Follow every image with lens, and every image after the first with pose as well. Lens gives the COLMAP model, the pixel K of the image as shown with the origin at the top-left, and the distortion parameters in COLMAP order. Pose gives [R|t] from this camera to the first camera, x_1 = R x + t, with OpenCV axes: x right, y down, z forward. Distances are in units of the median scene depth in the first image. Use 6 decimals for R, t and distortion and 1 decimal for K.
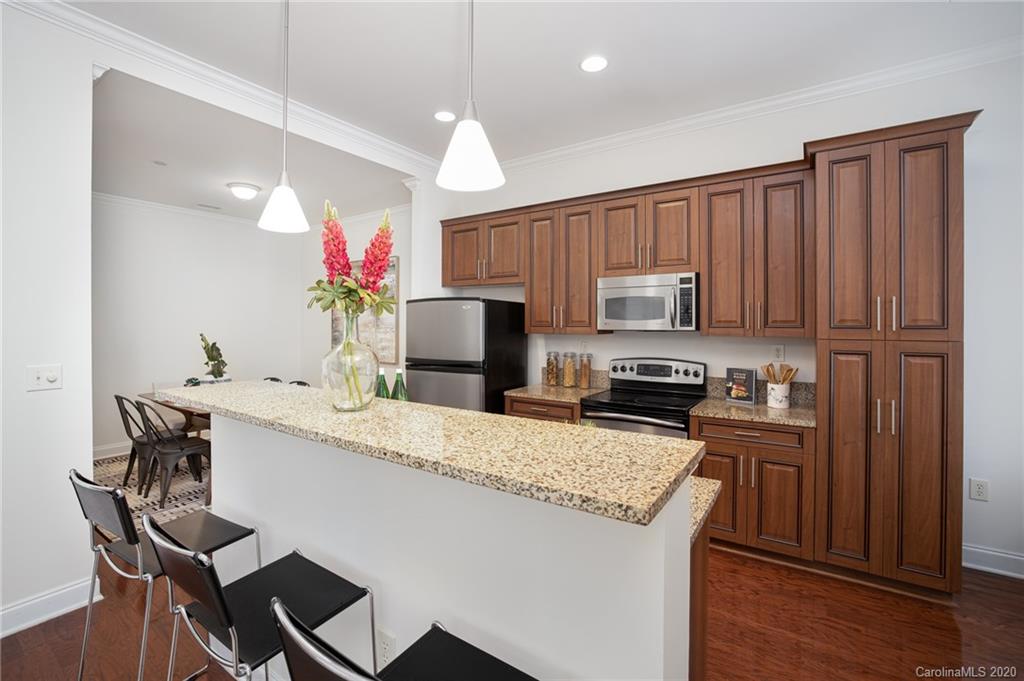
lens RADIAL K [[442.6, 0, 504.2], [0, 442.6, 325.2], [0, 0, 1]] dist [-0.027820, 0.007933]
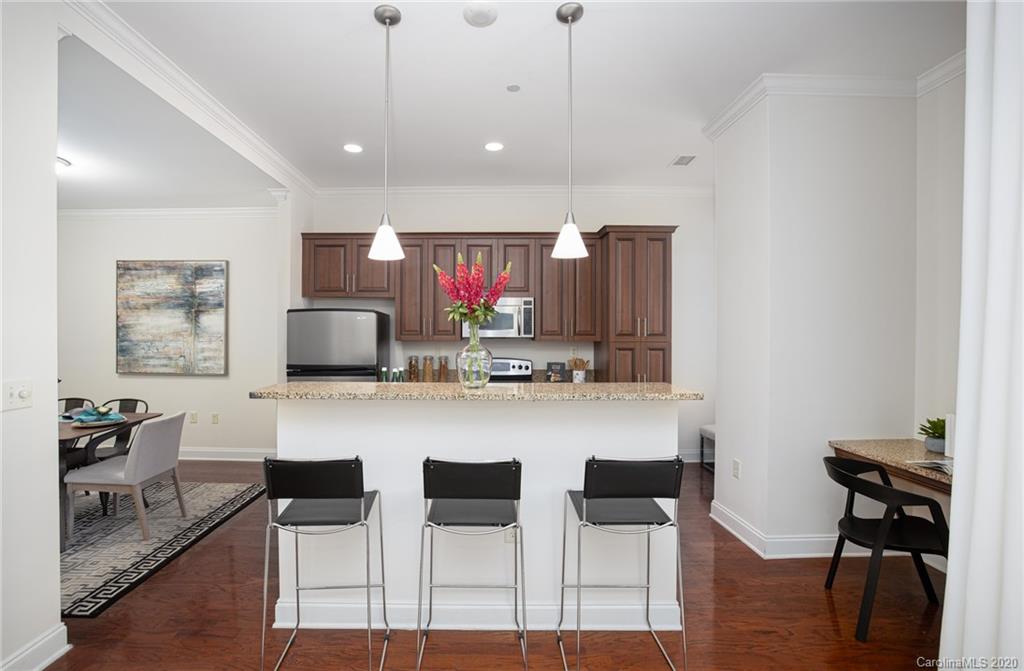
lens RADIAL K [[442.0, 0, 478.2], [0, 442.0, 335.2], [0, 0, 1]] dist [-0.026392, 0.005664]
pose [[0.840277, -0.000303, 0.542156, -0.482201], [-0.000208, 1.000000, 0.000881, 0.003325], [-0.542157, -0.000853, 0.840277, -0.124171]]
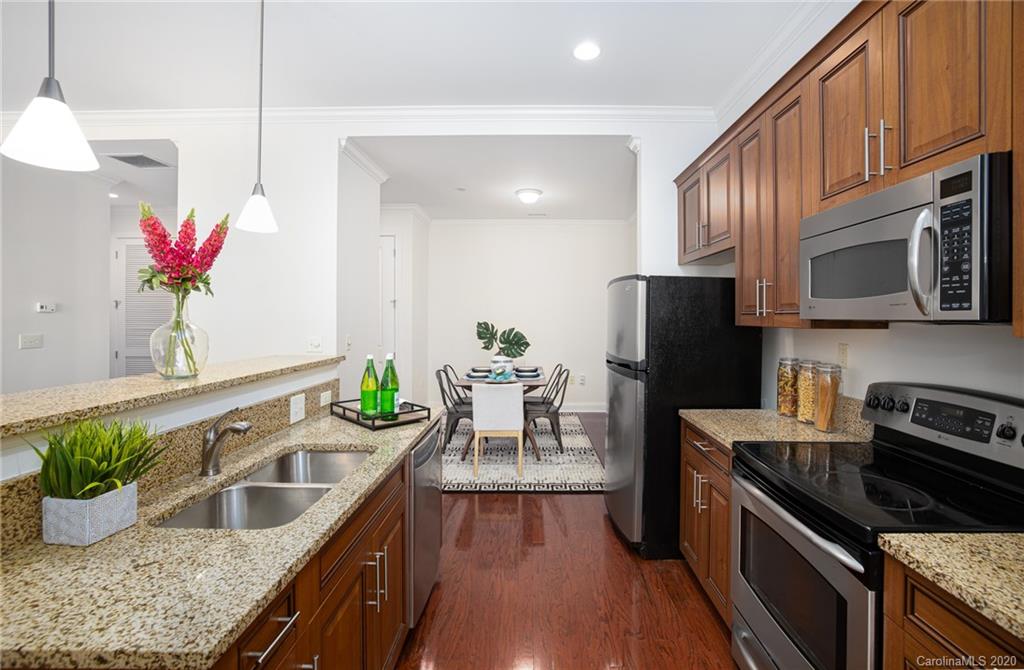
lens RADIAL K [[442.0, 0, 535.1], [0, 442.0, 317.1], [0, 0, 1]] dist [-0.026392, 0.005664]
pose [[0.576871, 0.003435, -0.816828, 0.476811], [-0.008826, 0.999959, -0.002028, 0.012226], [0.816788, 0.008379, 0.576877, 0.477885]]
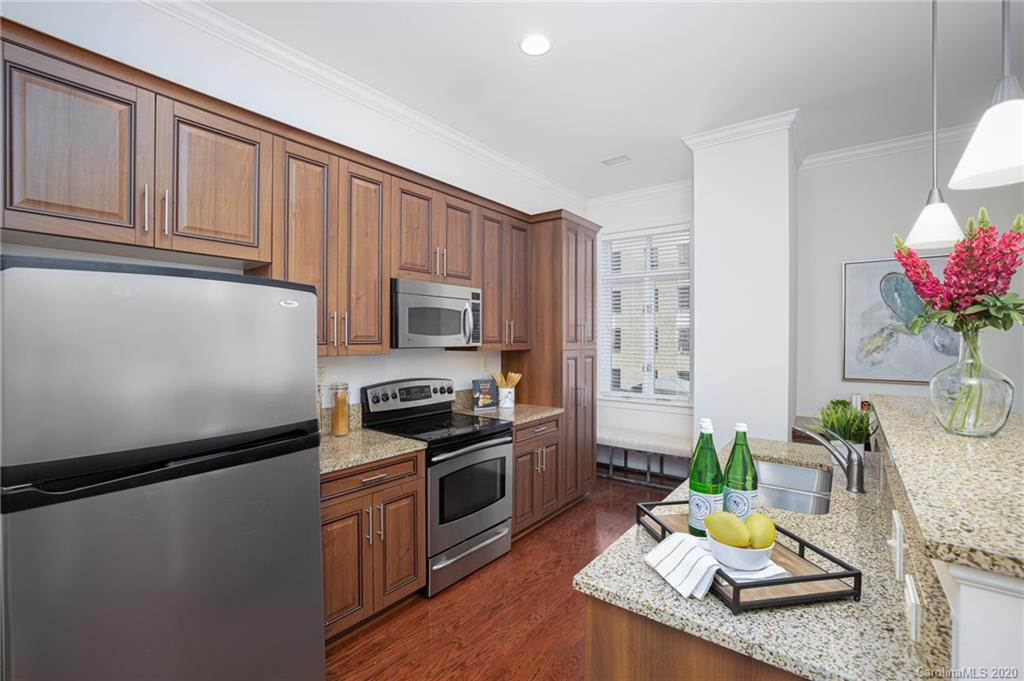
lens RADIAL K [[442.6, 0, 498.2], [0, 442.6, 344.3], [0, 0, 1]] dist [-0.027820, 0.007933]
pose [[0.078179, -0.013457, 0.996848, -0.549581], [0.003077, 0.999907, 0.013257, -0.005335], [-0.996935, 0.002031, 0.078214, 0.822078]]
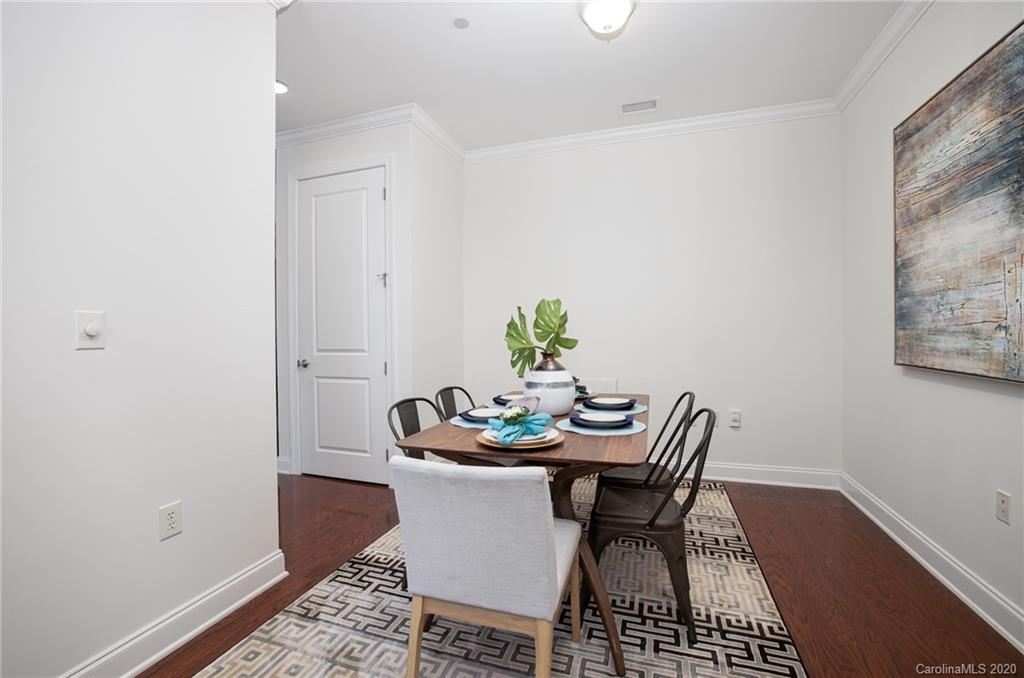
lens RADIAL K [[442.0, 0, 504.5], [0, 442.0, 335.1], [0, 0, 1]] dist [-0.026392, 0.005664]
pose [[0.269164, 0.006004, -0.963076, -0.196392], [0.001546, 0.999977, 0.006666, 0.082702], [0.963093, -0.003283, 0.269148, 1.016686]]
